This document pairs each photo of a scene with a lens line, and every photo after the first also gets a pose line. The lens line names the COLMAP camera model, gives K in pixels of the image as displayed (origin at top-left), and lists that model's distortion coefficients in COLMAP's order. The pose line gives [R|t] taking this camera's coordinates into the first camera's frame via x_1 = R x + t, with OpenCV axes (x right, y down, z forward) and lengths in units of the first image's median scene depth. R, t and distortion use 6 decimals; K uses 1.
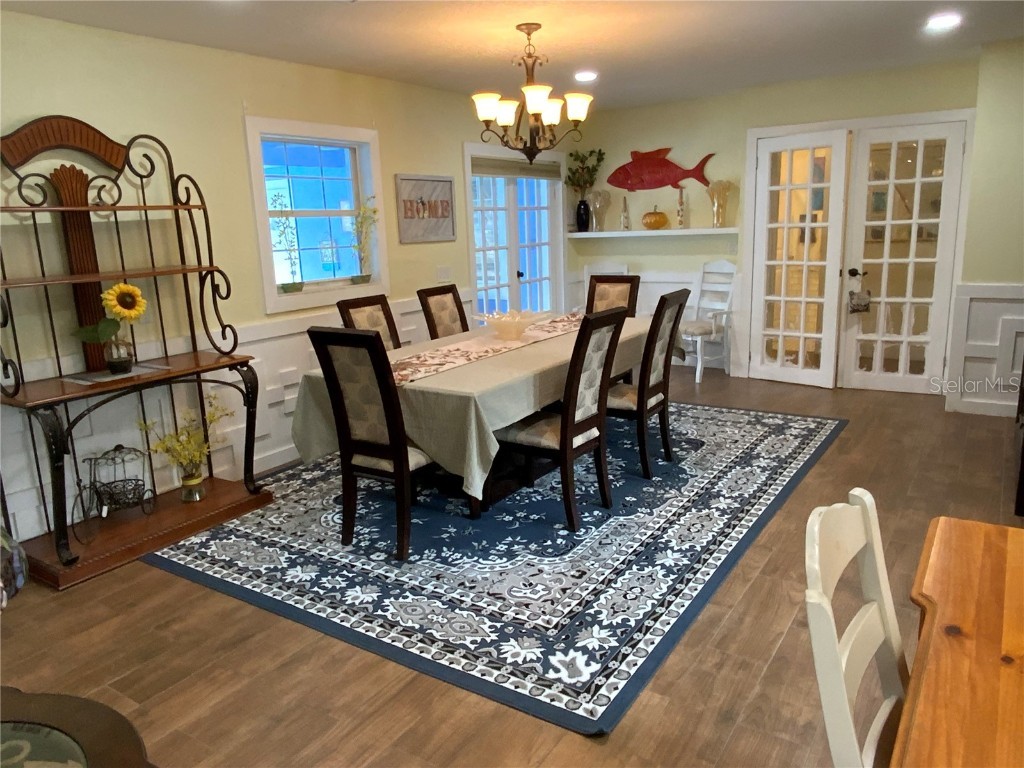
lens RADIAL K [[741.6, 0, 504.9], [0, 741.6, 387.4], [0, 0, 1]] dist [0.000027, -0.010525]
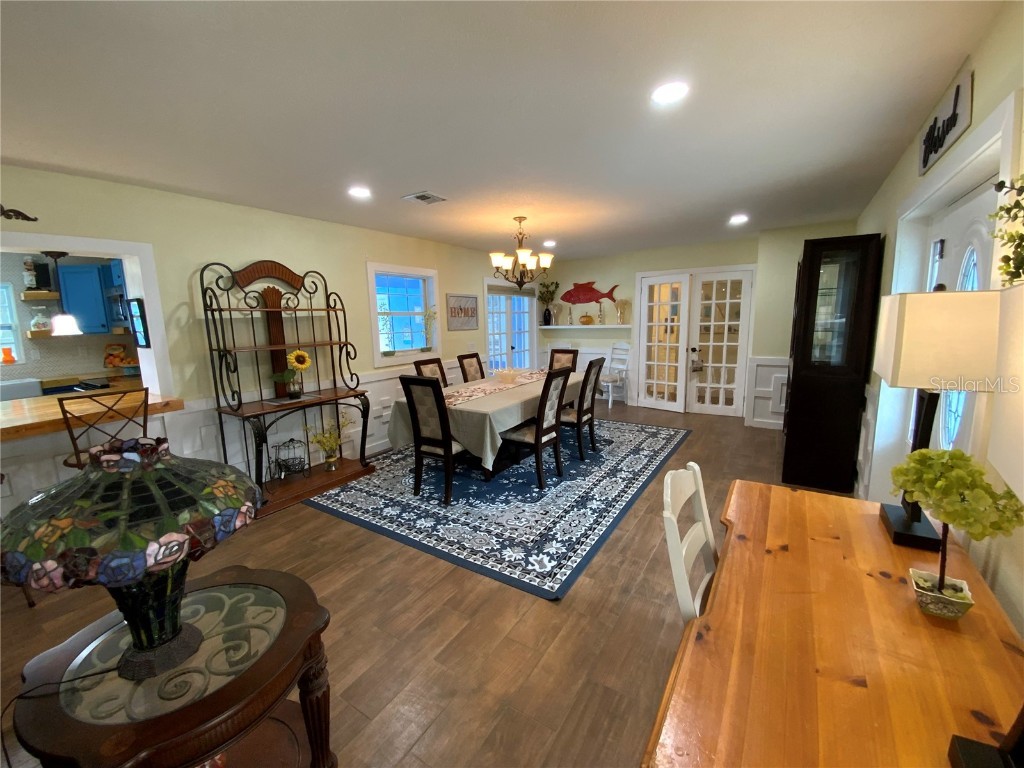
lens RADIAL K [[421.7, 0, 508.7], [0, 421.7, 382.8], [0, 0, 1]] dist [-0.010143, -0.003503]
pose [[0.999754, 0.013686, 0.017480, -0.009673], [-0.012480, 0.997654, -0.067317, 0.003862], [-0.018360, 0.067082, 0.997579, -0.042805]]
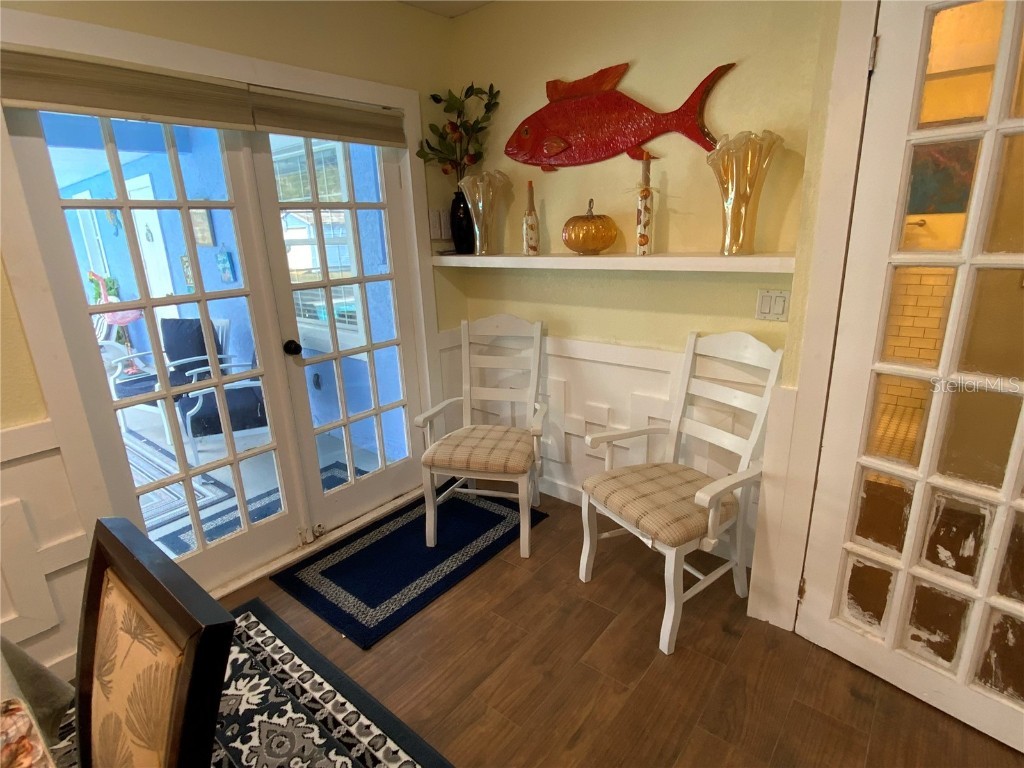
lens RADIAL K [[519.4, 0, 523.1], [0, 519.4, 388.0], [0, 0, 1]] dist [-0.011470, -0.000983]
pose [[0.998716, 0.019965, -0.046552, 0.260261], [-0.015919, 0.996192, 0.085725, -0.230731], [0.048086, -0.084874, 0.995231, 0.984595]]
